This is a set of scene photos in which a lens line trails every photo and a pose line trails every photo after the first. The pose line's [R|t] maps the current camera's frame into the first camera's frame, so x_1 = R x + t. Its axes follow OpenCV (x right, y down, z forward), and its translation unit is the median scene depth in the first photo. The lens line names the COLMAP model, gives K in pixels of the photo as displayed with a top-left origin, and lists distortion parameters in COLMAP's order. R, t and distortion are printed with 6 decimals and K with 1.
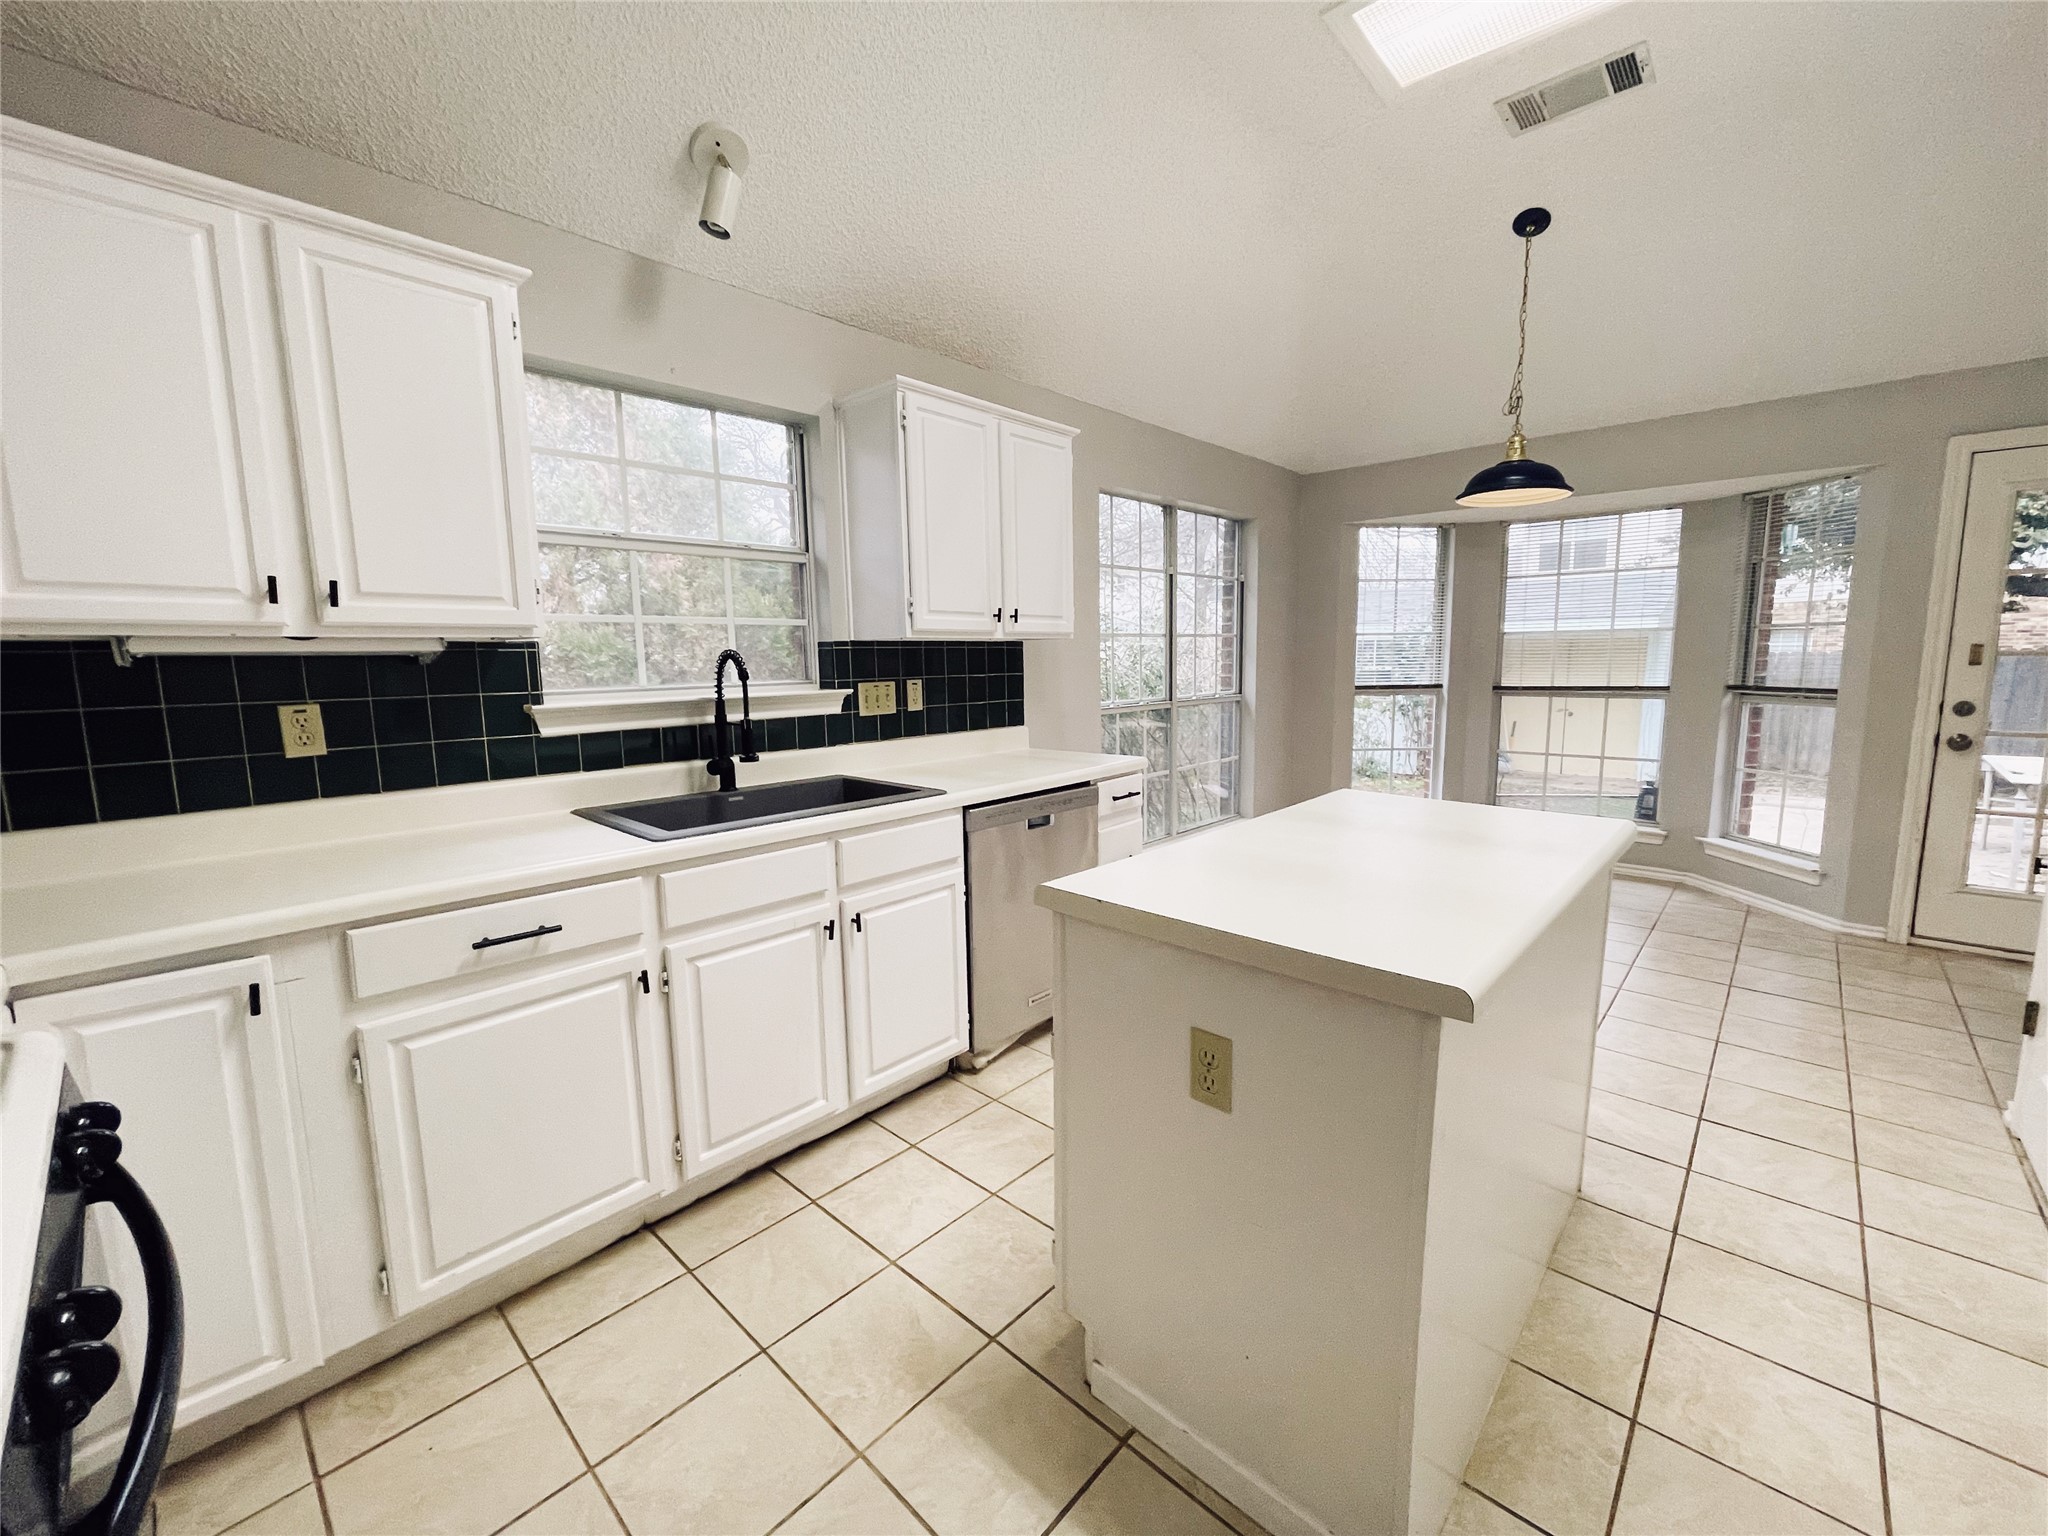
lens RADIAL K [[831.8, 0, 1029.8], [0, 831.8, 763.6], [0, 0, 1]] dist [0.001315, 0.000026]
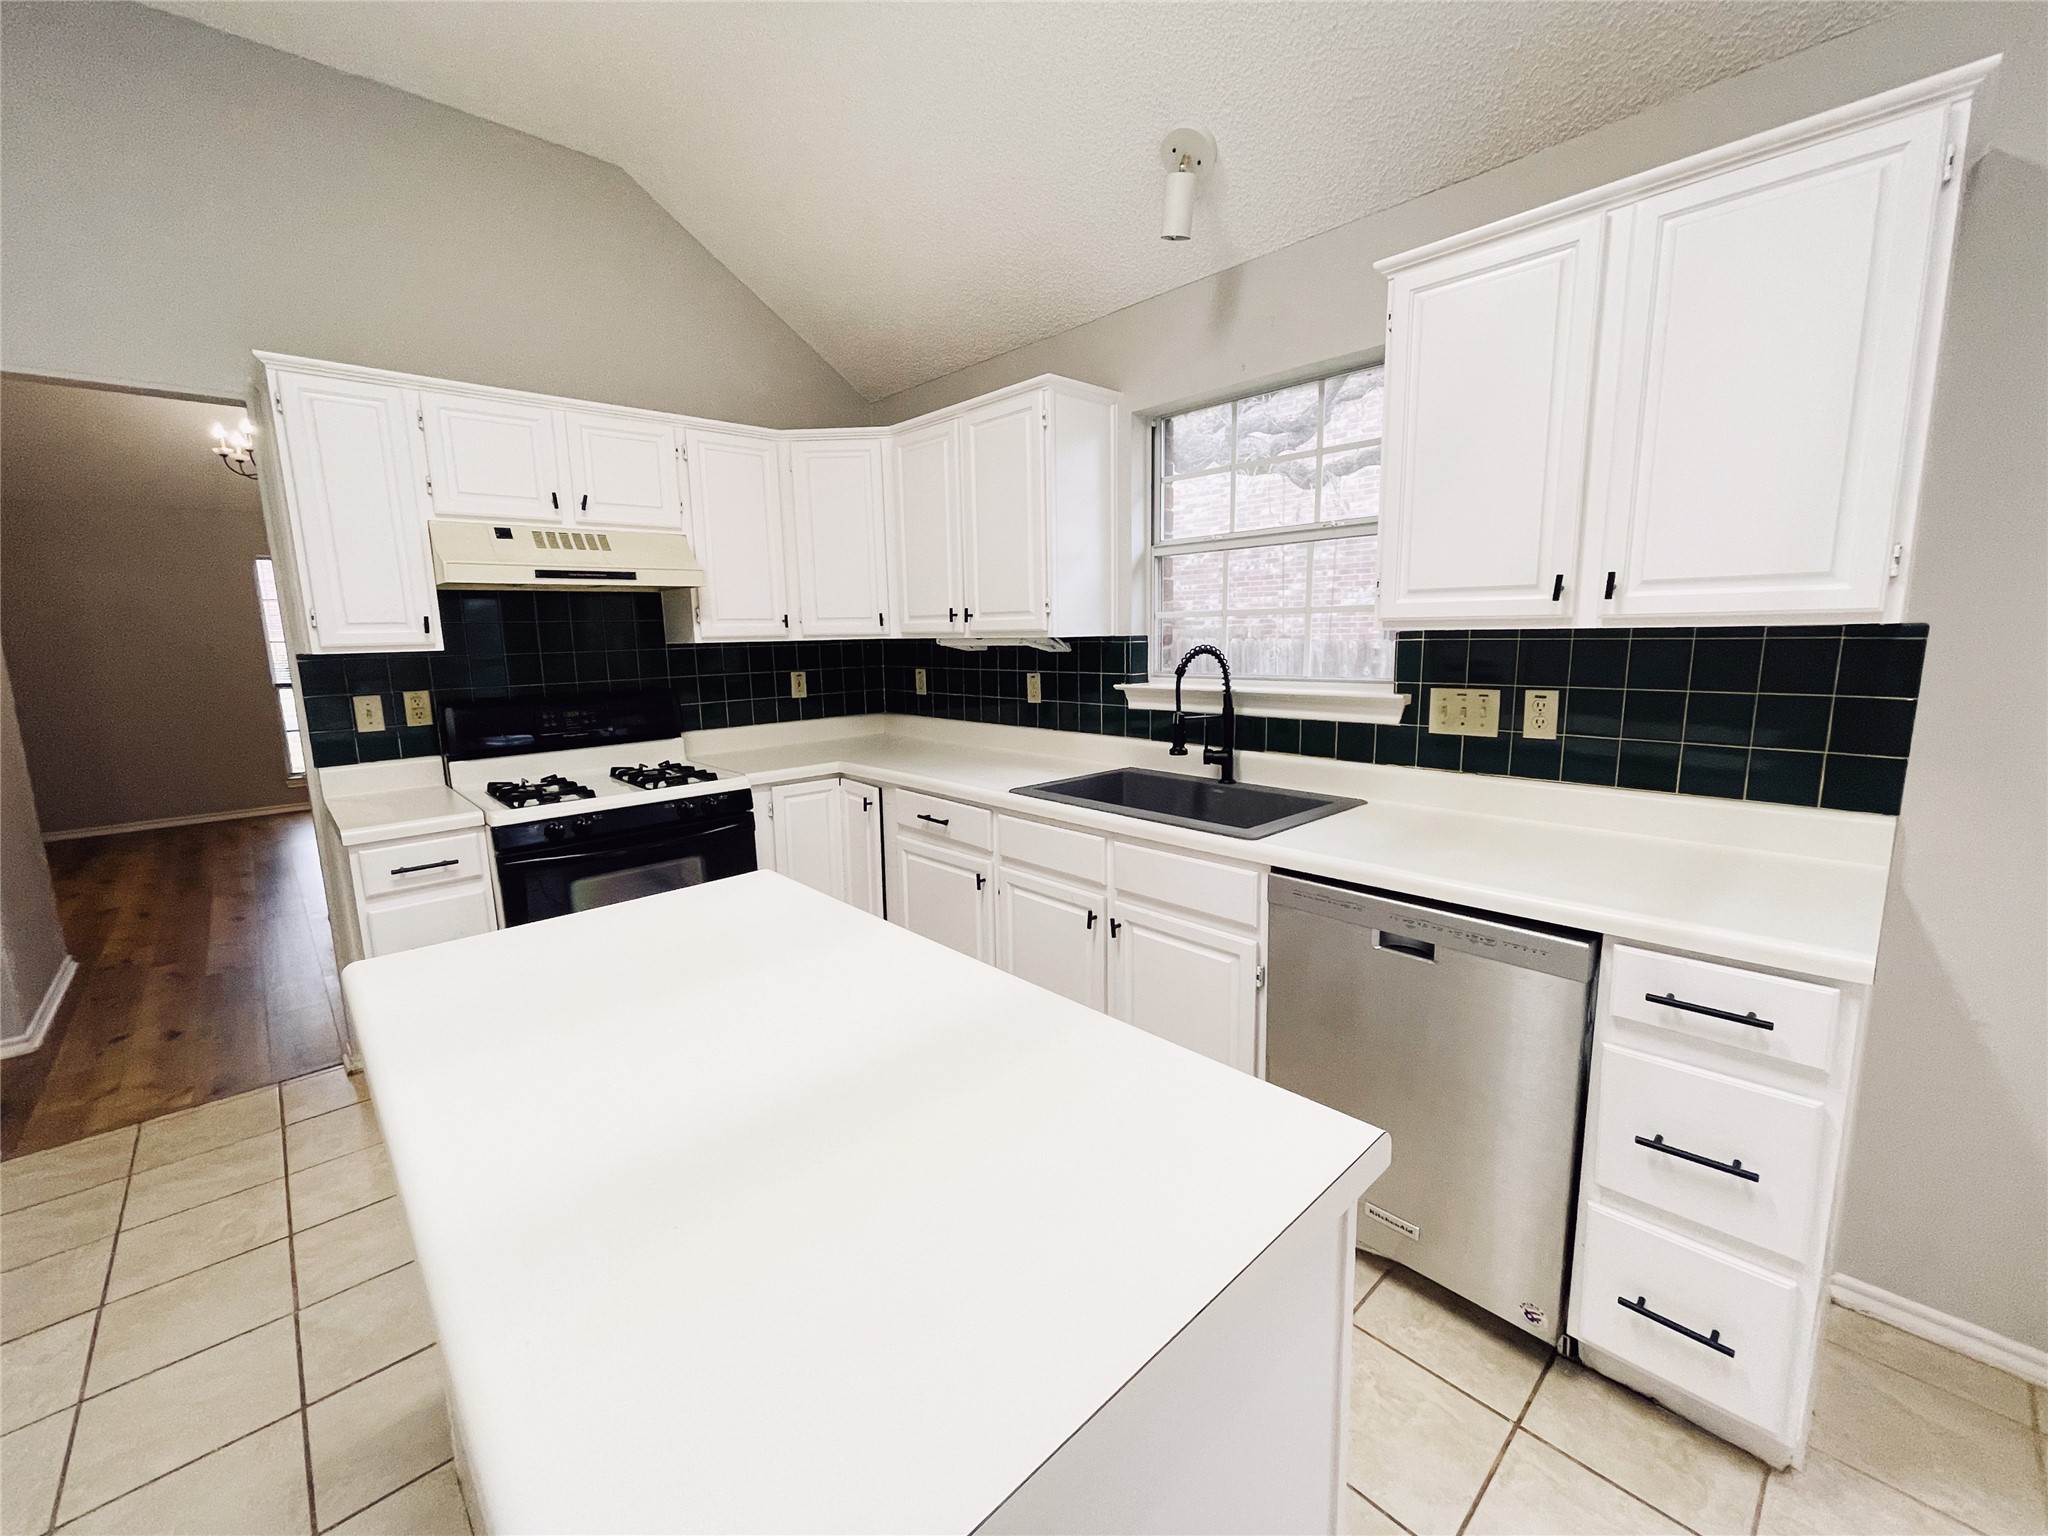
lens RADIAL K [[836.8, 0, 1031.3], [0, 836.8, 763.1], [0, 0, 1]] dist [-0.000441, 0.000088]
pose [[-0.073532, 0.172969, -0.982179, 0.454389], [-0.109343, 0.977509, 0.180332, -0.103449], [0.991281, 0.120655, -0.052965, 0.570328]]
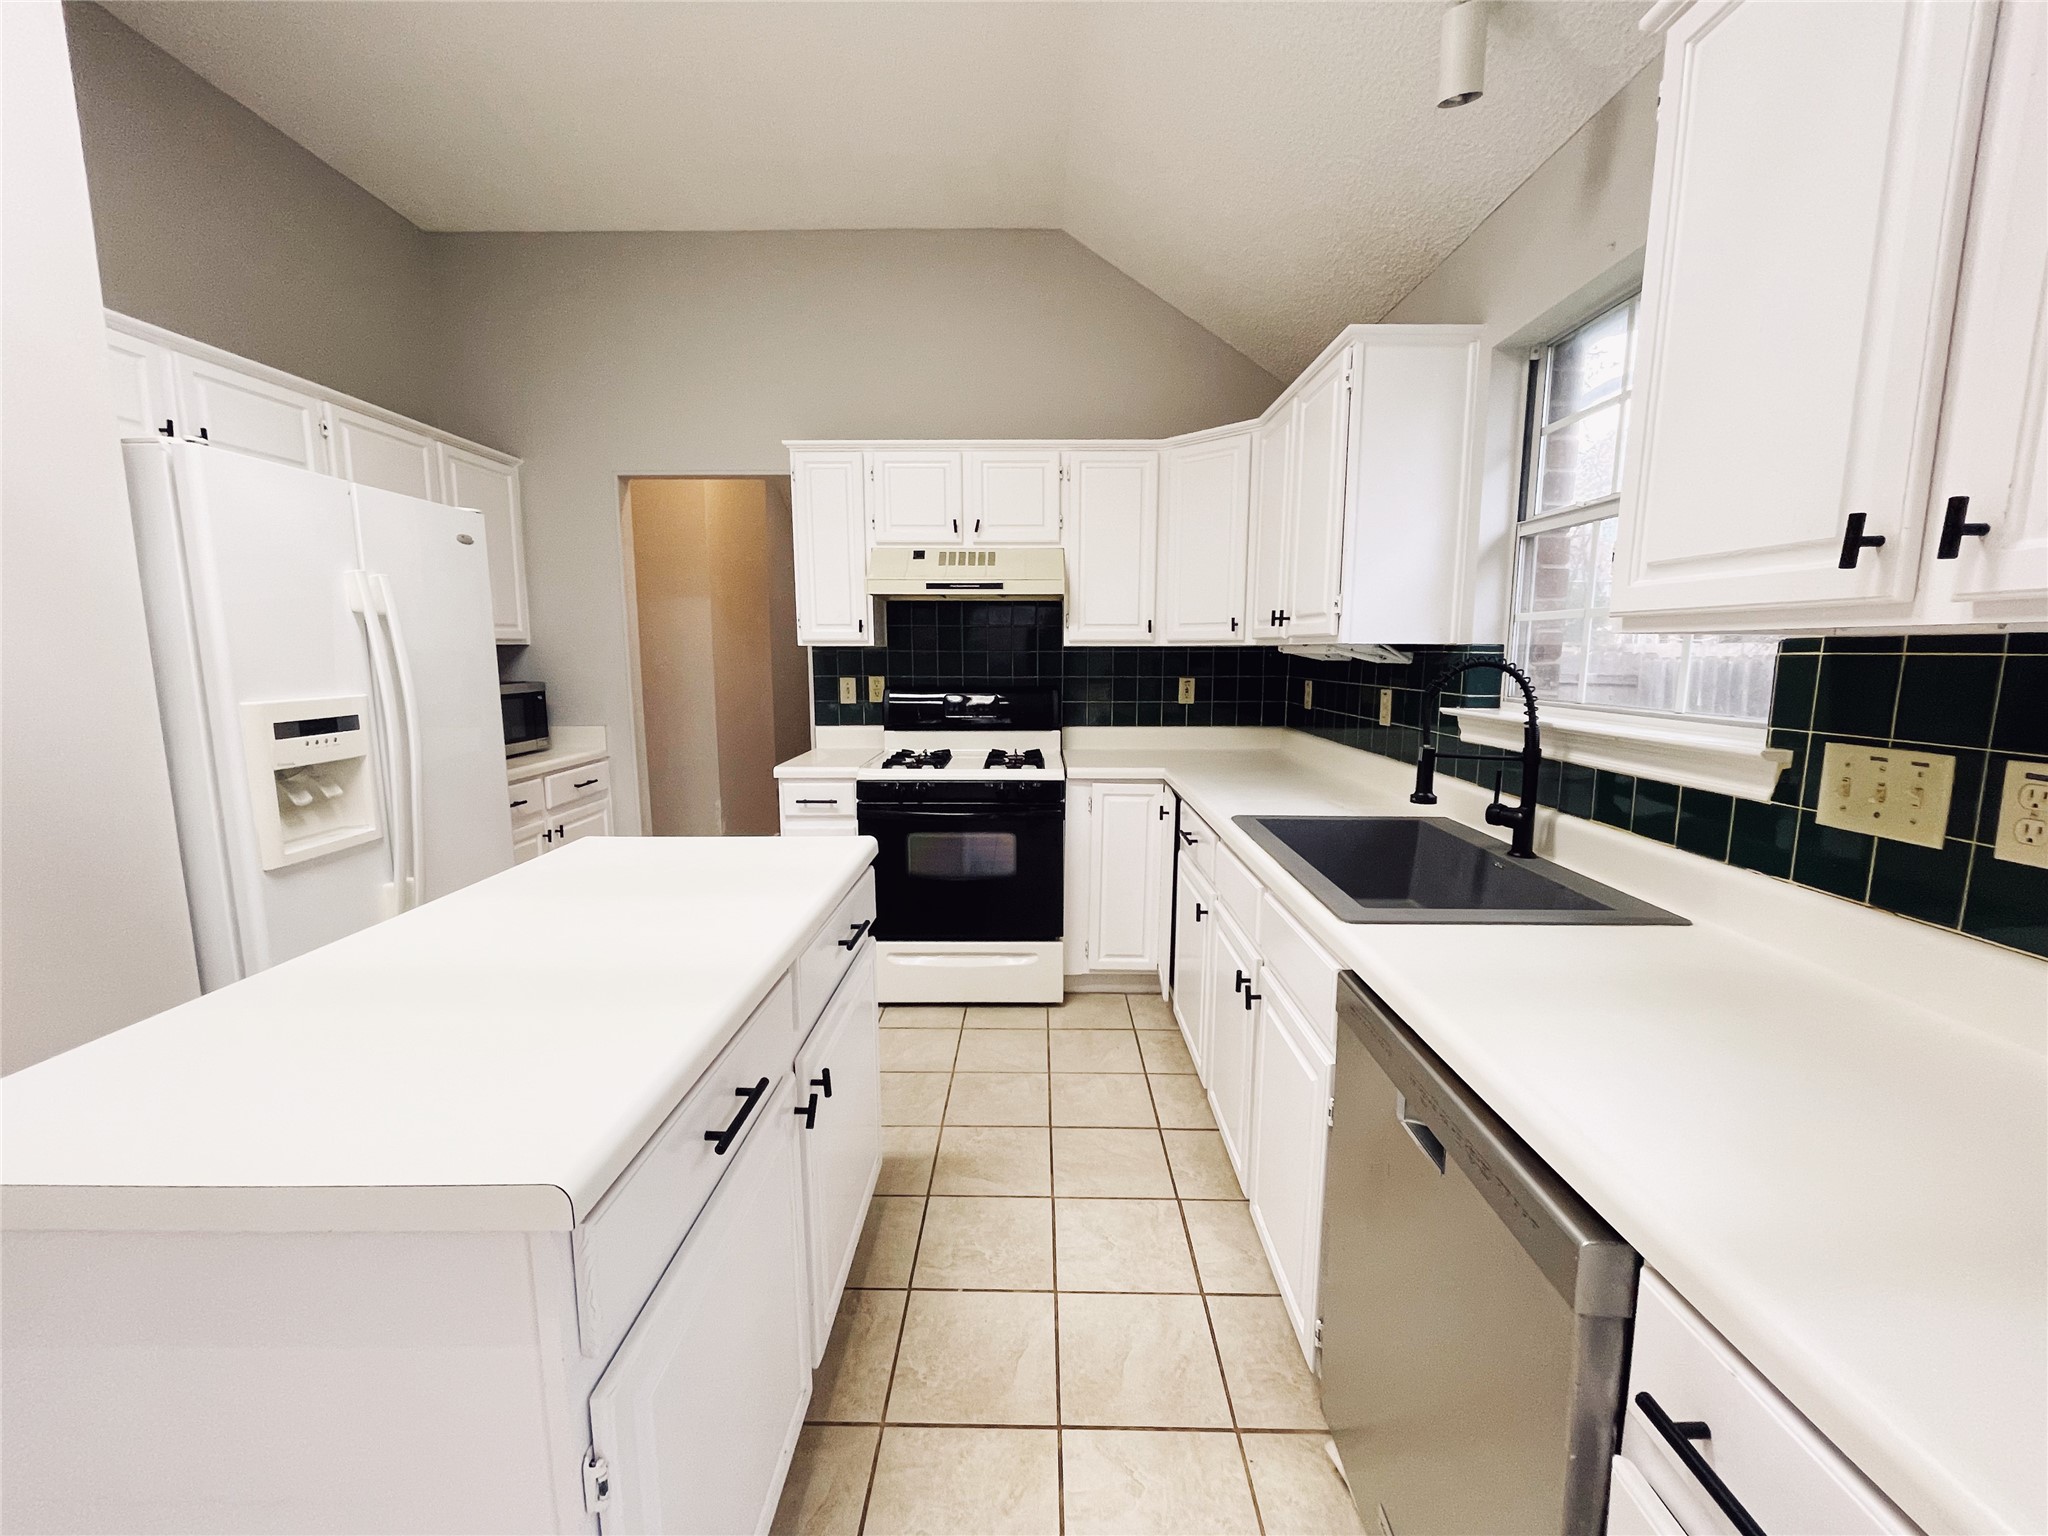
lens RADIAL K [[832.8, 0, 1031.3], [0, 832.8, 763.6], [0, 0, 1]] dist [-0.000977, -0.000437]
pose [[-0.739764, 0.104615, -0.664684, 0.281368], [-0.078344, 0.967729, 0.239506, -0.124750], [0.668289, 0.229252, -0.707695, 0.841814]]
